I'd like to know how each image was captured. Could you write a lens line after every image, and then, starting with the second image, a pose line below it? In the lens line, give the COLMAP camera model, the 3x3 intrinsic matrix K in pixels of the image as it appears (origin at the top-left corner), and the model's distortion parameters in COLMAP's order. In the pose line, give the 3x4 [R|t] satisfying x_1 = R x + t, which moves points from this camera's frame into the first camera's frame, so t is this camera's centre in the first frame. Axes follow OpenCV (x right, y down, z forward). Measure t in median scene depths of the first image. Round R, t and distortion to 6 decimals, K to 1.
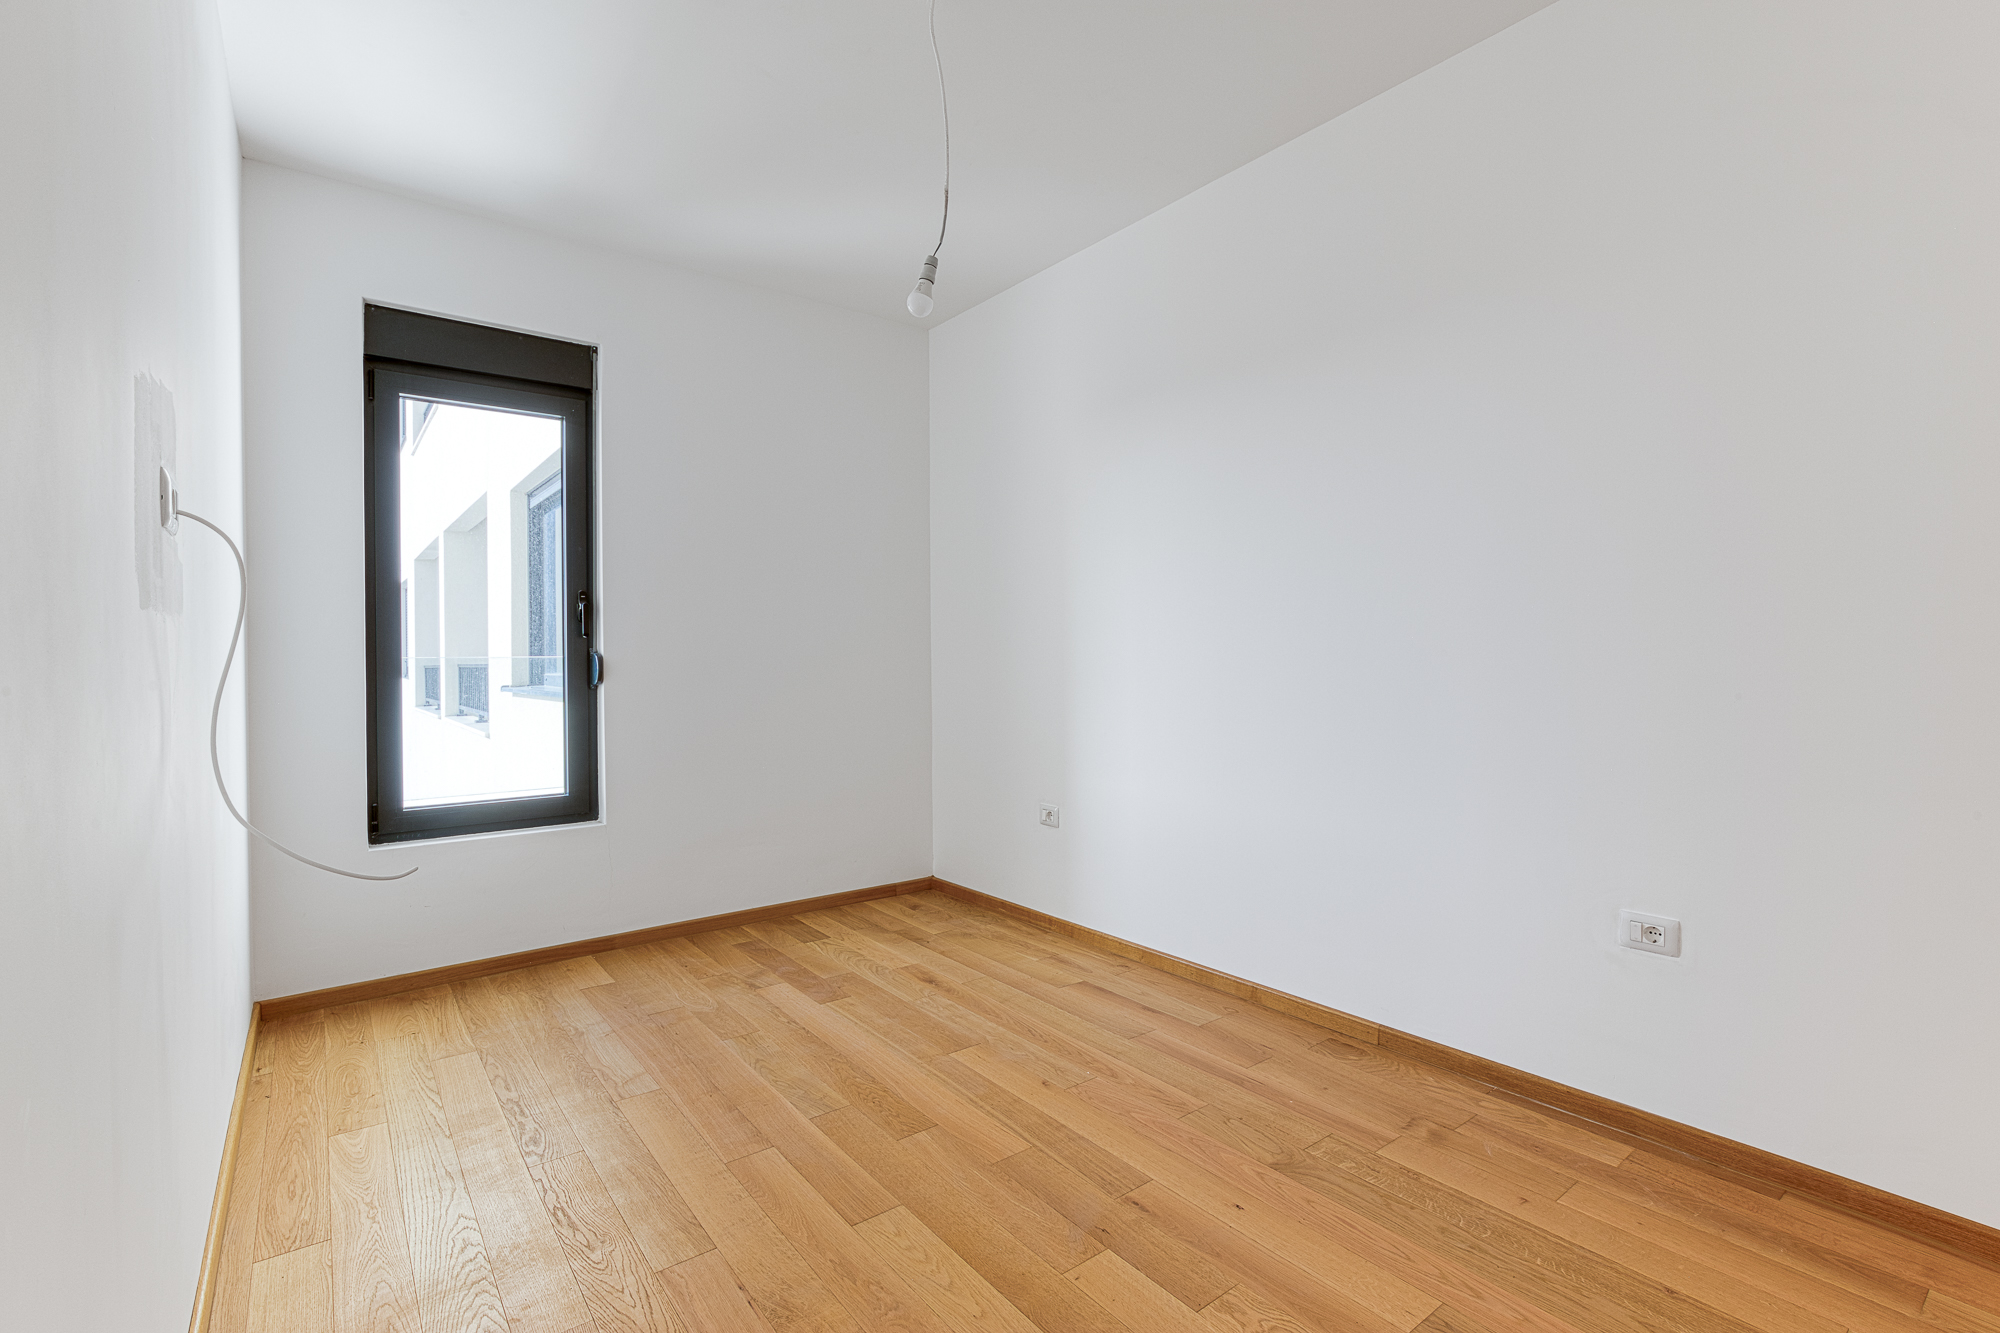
lens RADIAL K [[914.6, 0, 1011.8], [0, 914.6, 664.6], [0, 0, 1]] dist [-0.004144, -0.000358]
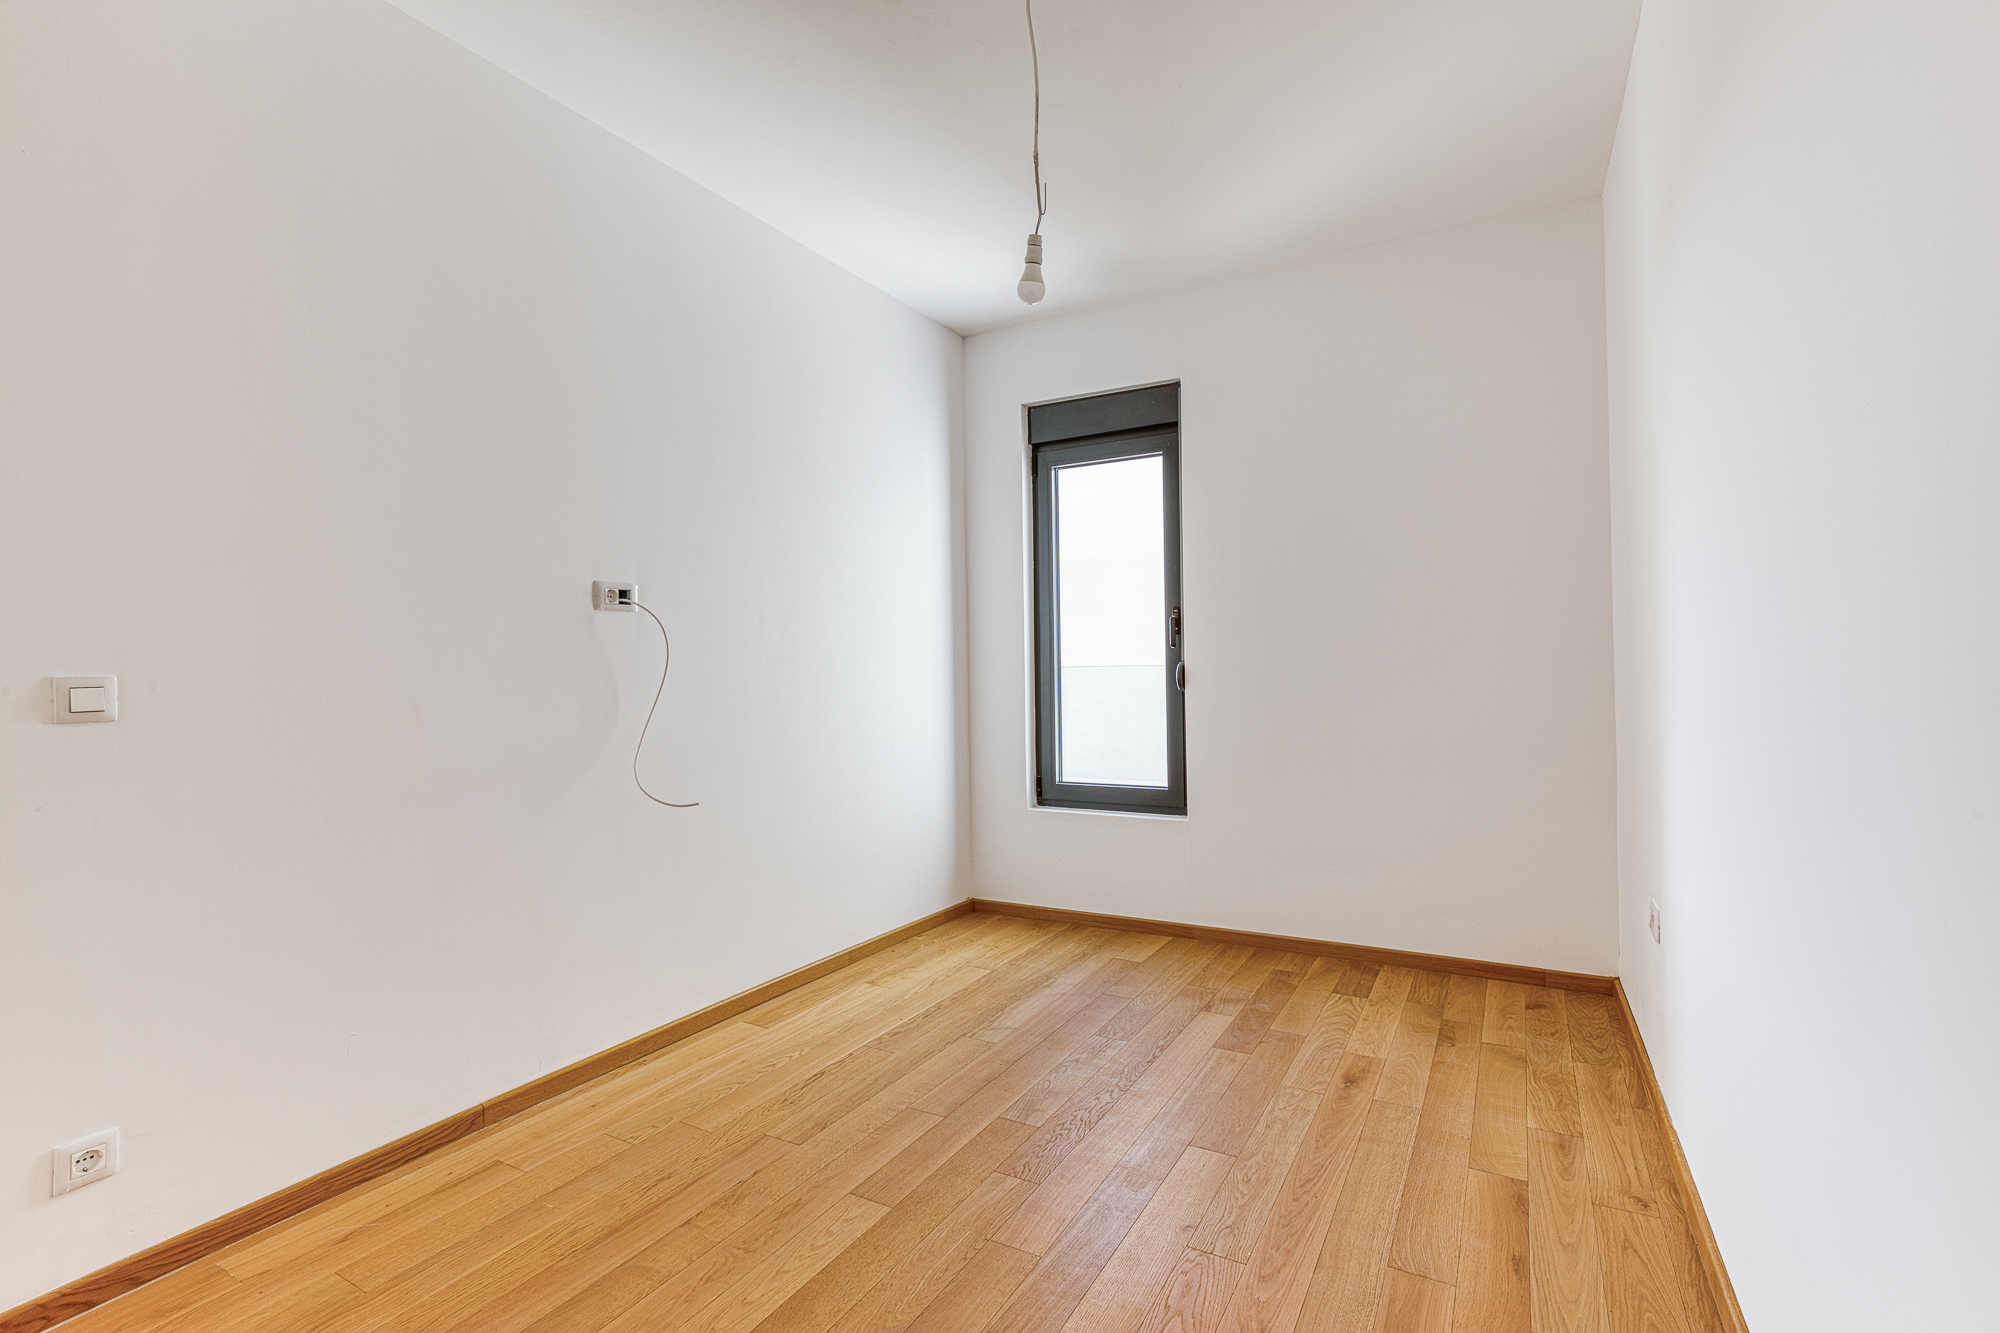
lens RADIAL K [[914.6, 0, 1011.8], [0, 914.6, 664.6], [0, 0, 1]] dist [-0.004144, -0.000358]
pose [[0.389200, -0.002880, -0.921149, 0.505666], [0.002671, 0.999994, -0.001998, -0.007988], [0.921149, -0.001683, 0.389206, 0.420586]]
